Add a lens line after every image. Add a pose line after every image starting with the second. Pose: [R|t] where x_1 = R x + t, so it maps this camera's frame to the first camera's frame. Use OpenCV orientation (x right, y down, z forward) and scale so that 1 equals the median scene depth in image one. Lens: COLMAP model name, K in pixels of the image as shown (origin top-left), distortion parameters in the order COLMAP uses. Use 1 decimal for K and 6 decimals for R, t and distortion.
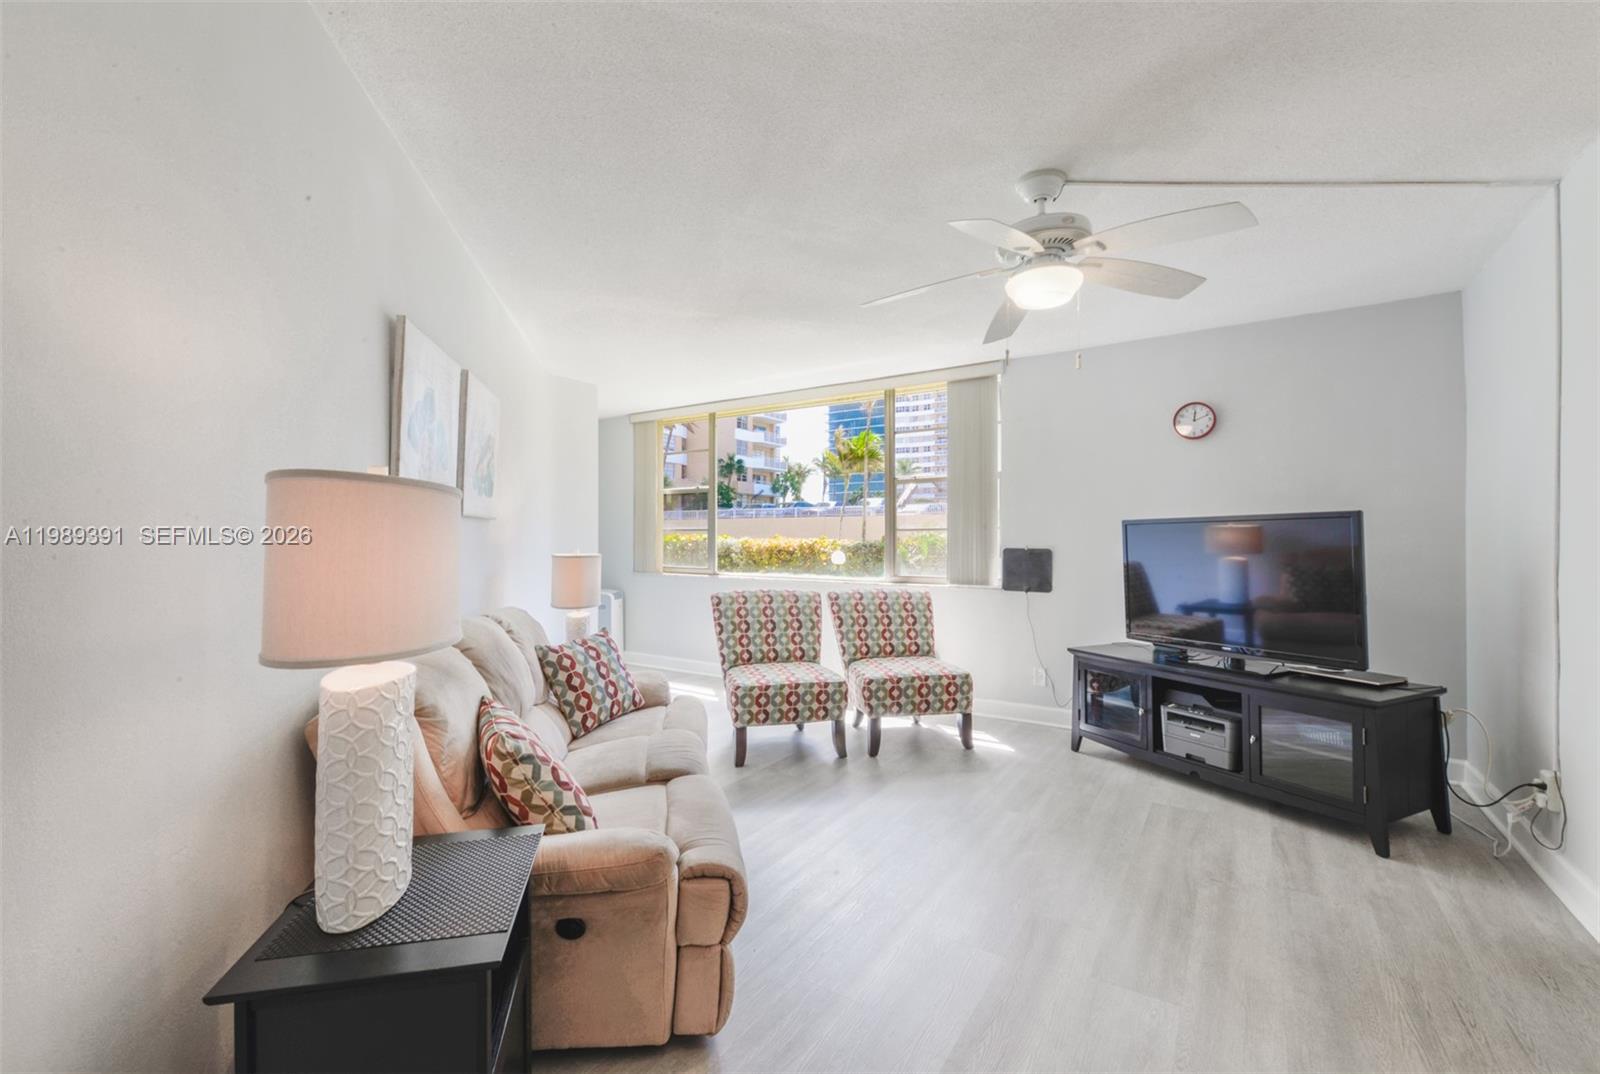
lens RADIAL K [[673.9, 0, 795.4], [0, 673.9, 537.9], [0, 0, 1]] dist [-0.004834, -0.000141]
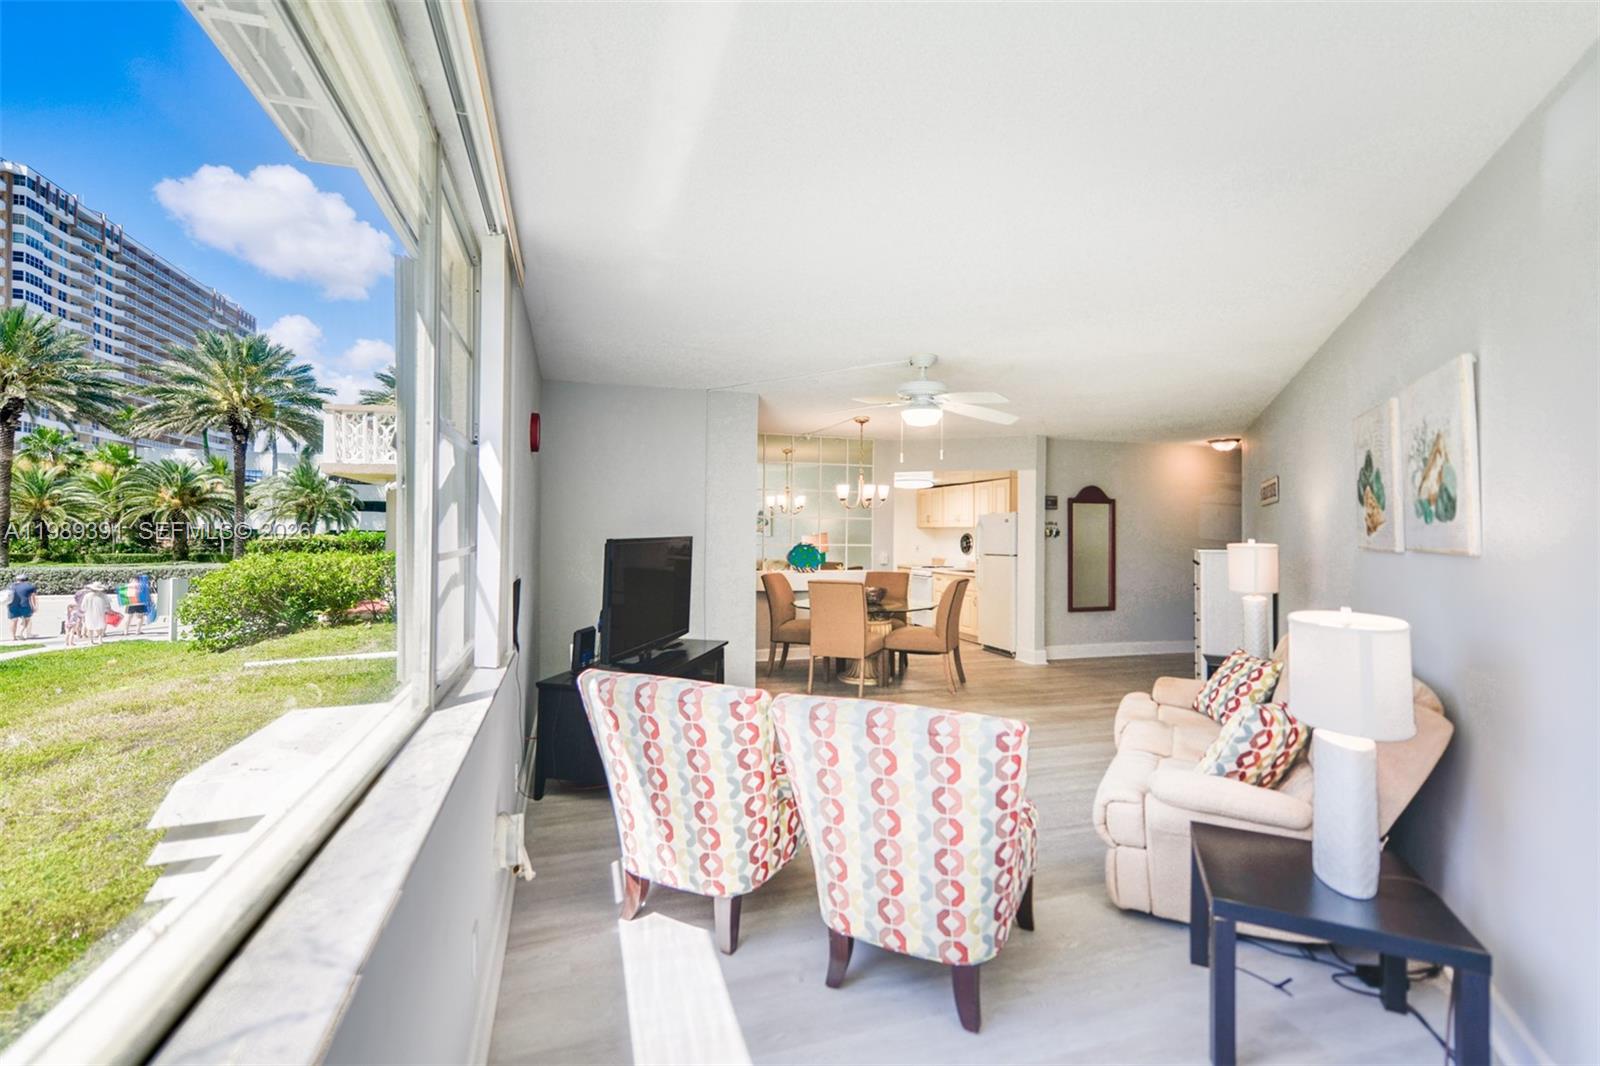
lens RADIAL K [[697.9, 0, 792.5], [0, 697.9, 524.9], [0, 0, 1]] dist [0.014663, -0.000763]
pose [[-0.777584, 0.002856, 0.628772, -0.321039], [-0.006542, 0.999899, -0.012632, -0.036031], [-0.628745, -0.013936, -0.777487, 1.610367]]
